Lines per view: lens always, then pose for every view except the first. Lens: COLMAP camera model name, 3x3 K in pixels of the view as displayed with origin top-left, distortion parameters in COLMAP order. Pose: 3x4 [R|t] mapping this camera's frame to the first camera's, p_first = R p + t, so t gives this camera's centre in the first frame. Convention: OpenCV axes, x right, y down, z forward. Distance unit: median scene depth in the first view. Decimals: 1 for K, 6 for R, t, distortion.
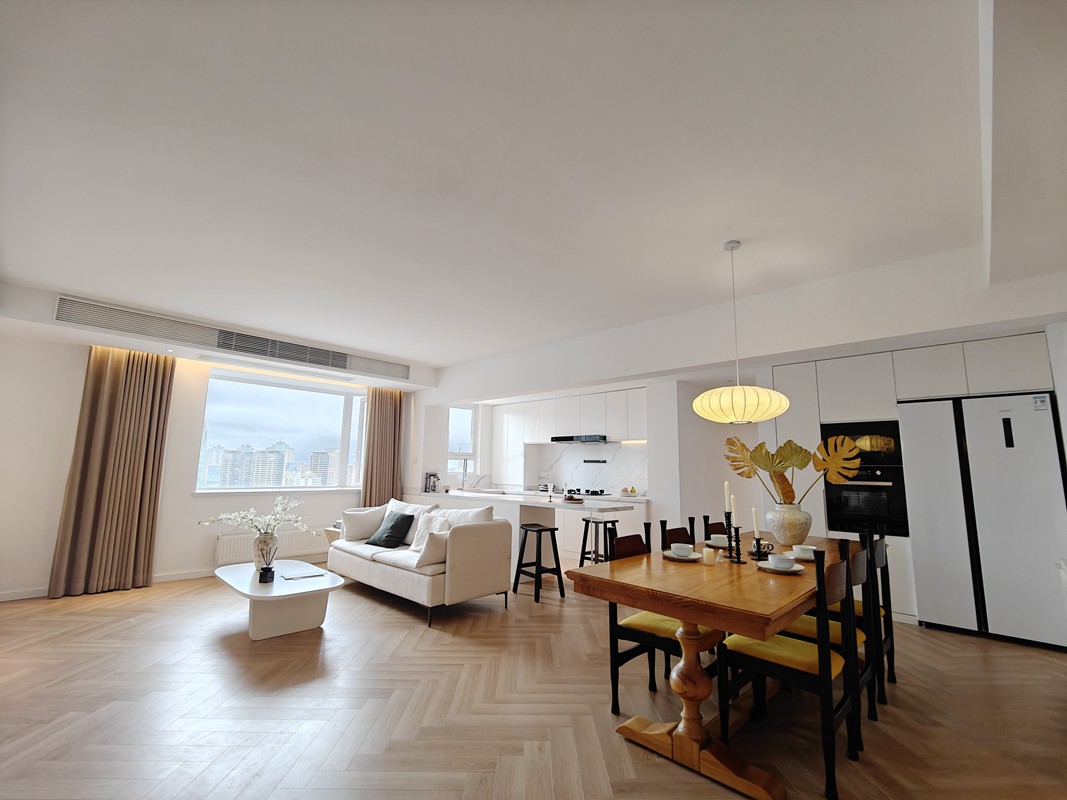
lens RADIAL K [[463.7, 0, 538.3], [0, 463.7, 405.2], [0, 0, 1]] dist [0.005057, -0.003051]
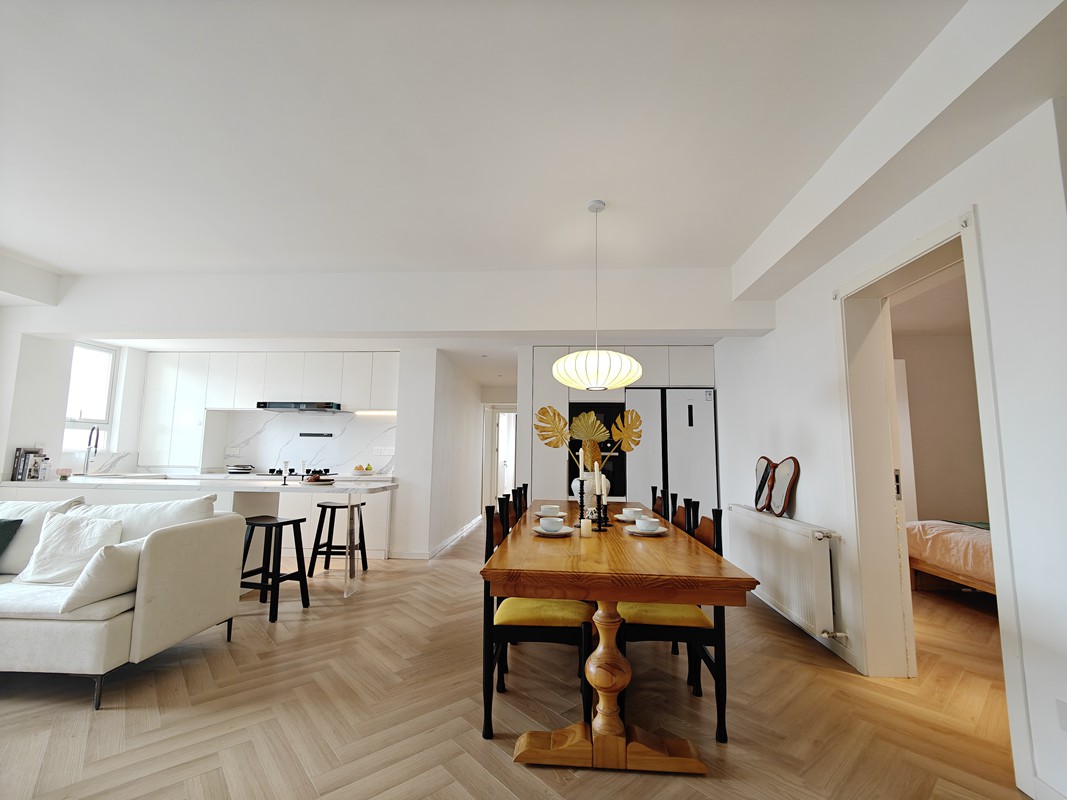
lens RADIAL K [[463.7, 0, 534.5], [0, 463.7, 403.3], [0, 0, 1]] dist [0.005057, -0.003051]
pose [[0.770745, 0.061997, 0.634121, -0.192305], [-0.085177, 0.996347, 0.006118, 0.050923], [-0.631425, -0.058728, 0.773210, 0.227715]]
